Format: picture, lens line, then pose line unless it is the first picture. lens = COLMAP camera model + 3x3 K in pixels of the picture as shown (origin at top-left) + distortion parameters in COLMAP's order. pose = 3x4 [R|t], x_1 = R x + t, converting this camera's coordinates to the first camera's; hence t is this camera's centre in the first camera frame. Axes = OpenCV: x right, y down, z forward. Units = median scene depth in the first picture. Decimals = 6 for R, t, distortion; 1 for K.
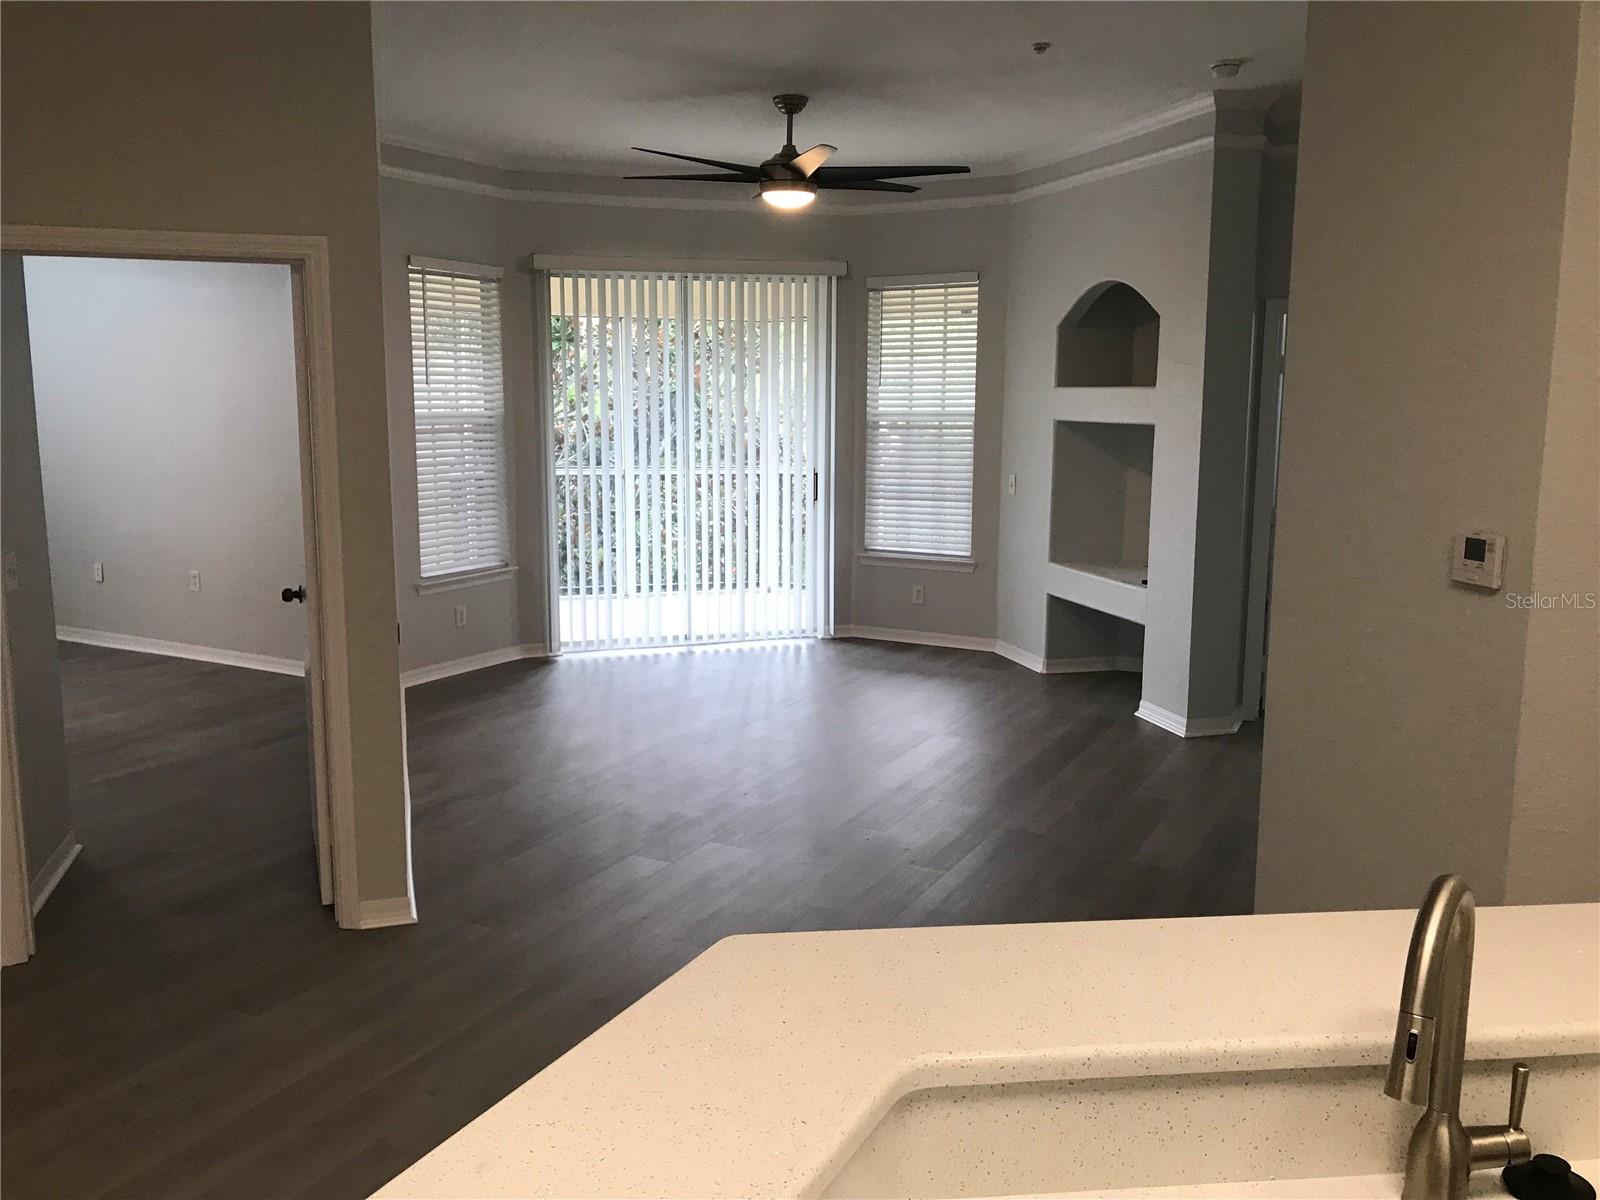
lens RADIAL K [[1319.3, 0, 798.0], [0, 1319.3, 610.4], [0, 0, 1]] dist [0.048555, -0.049362]
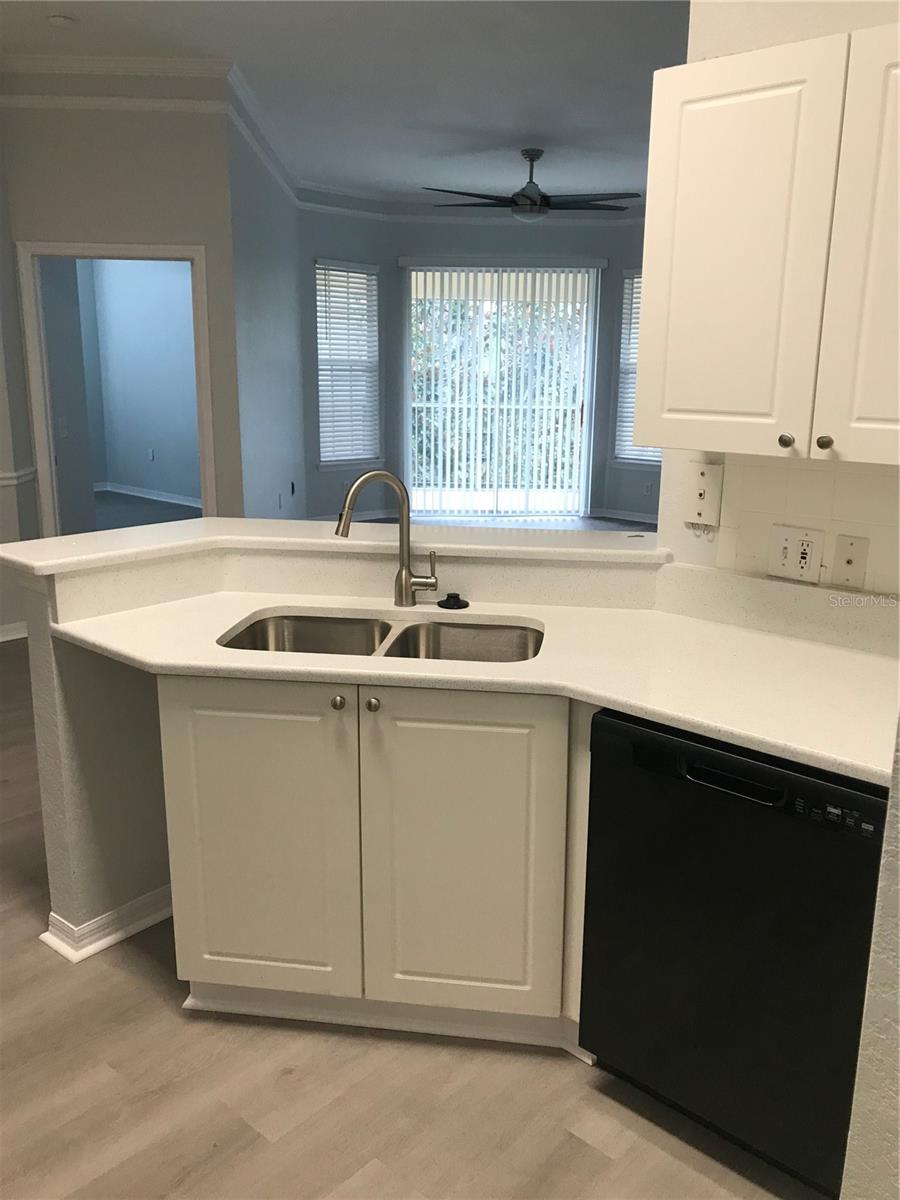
lens RADIAL K [[989.1, 0, 450.0], [0, 989.1, 600.0], [0, 0, 1]] dist [0.029775, -0.007644]
pose [[0.969716, 0.067562, -0.234707, 0.156074], [-0.051184, 0.995855, 0.075191, 0.042191], [0.238814, -0.060901, 0.969154, -0.140155]]
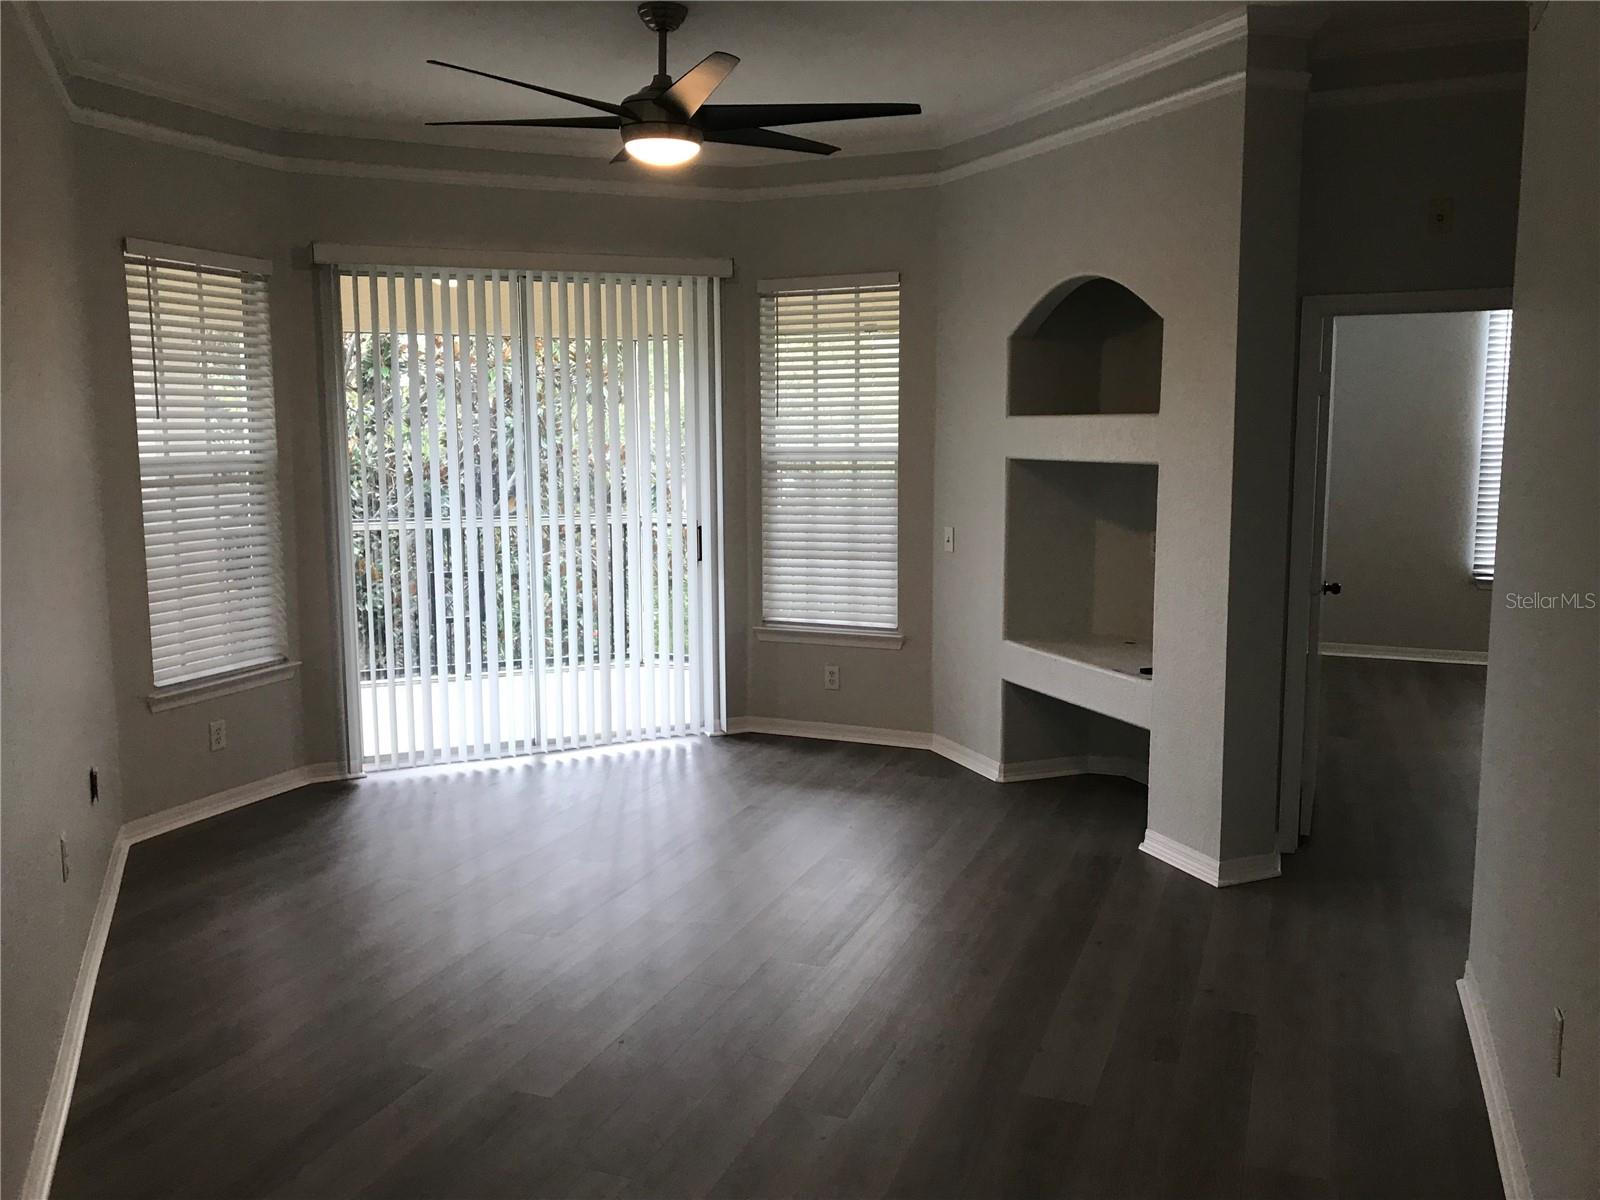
lens RADIAL K [[1320.2, 0, 787.8], [0, 1320.2, 593.3], [0, 0, 1]] dist [0.126649, -0.191203]
pose [[0.994996, -0.022685, 0.097308, -0.011950], [0.026091, 0.999085, -0.033877, -0.038959], [-0.096451, 0.036247, 0.994678, 0.225643]]
